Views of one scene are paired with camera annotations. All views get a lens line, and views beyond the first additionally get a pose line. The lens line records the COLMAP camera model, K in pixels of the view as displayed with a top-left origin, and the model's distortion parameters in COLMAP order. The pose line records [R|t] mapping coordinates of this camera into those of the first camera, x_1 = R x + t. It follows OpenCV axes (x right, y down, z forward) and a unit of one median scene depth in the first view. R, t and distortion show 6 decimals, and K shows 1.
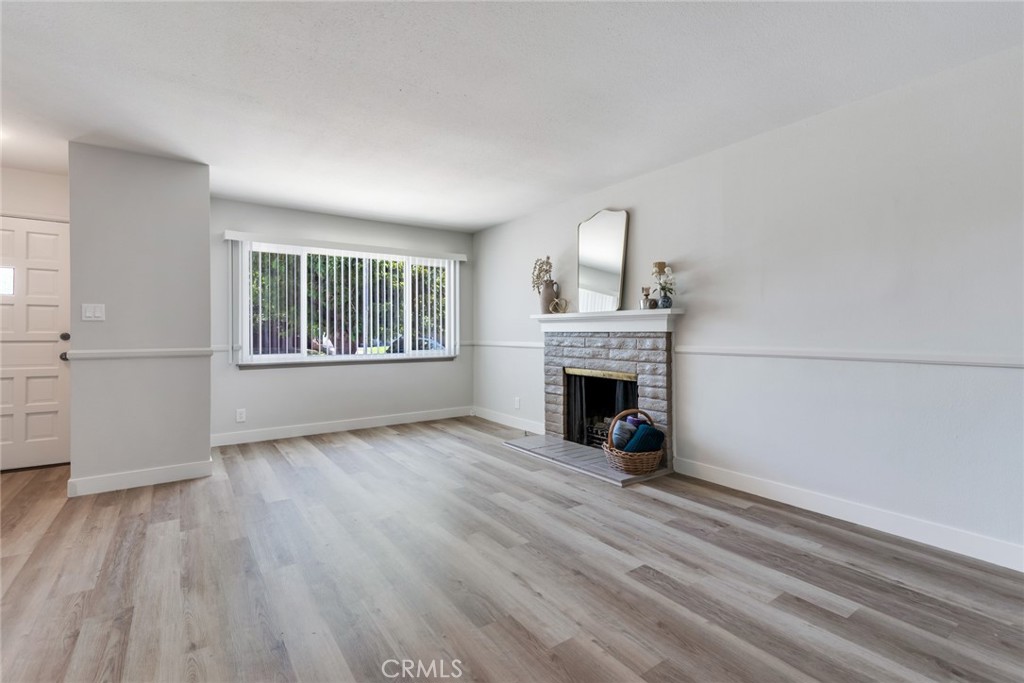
lens RADIAL K [[471.1, 0, 508.6], [0, 471.1, 334.1], [0, 0, 1]] dist [0.024093, -0.000491]
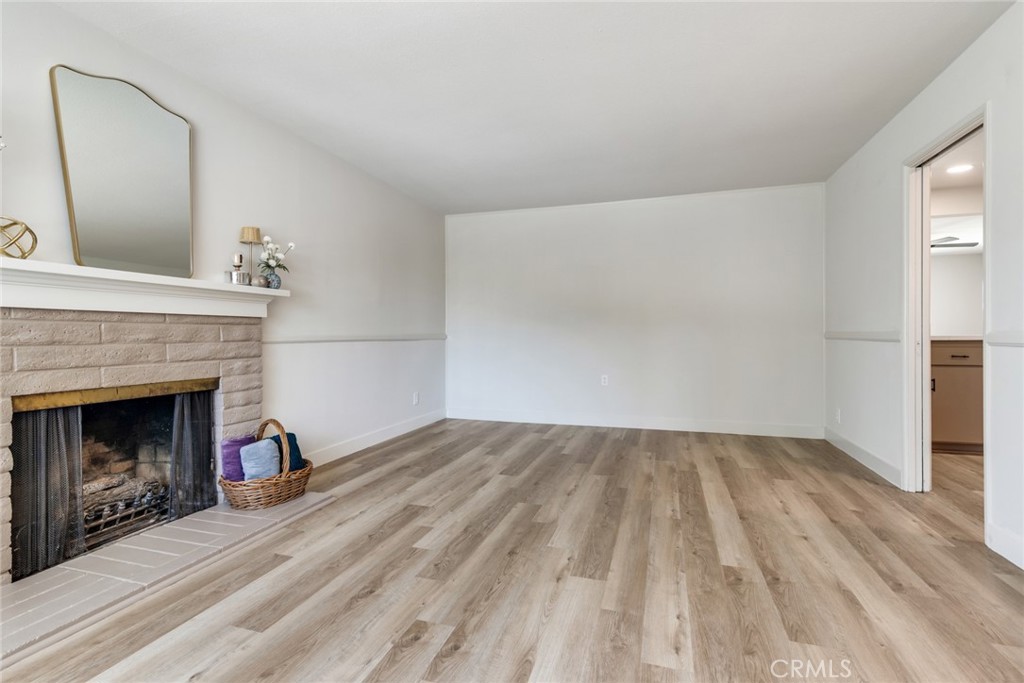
lens RADIAL K [[471.1, 0, 514.3], [0, 471.1, 339.4], [0, 0, 1]] dist [0.024093, -0.000491]
pose [[-0.606210, -0.003049, 0.795299, -0.670193], [0.010561, 0.999874, 0.011883, 0.031790], [-0.795235, 0.015603, -0.606101, 1.344681]]
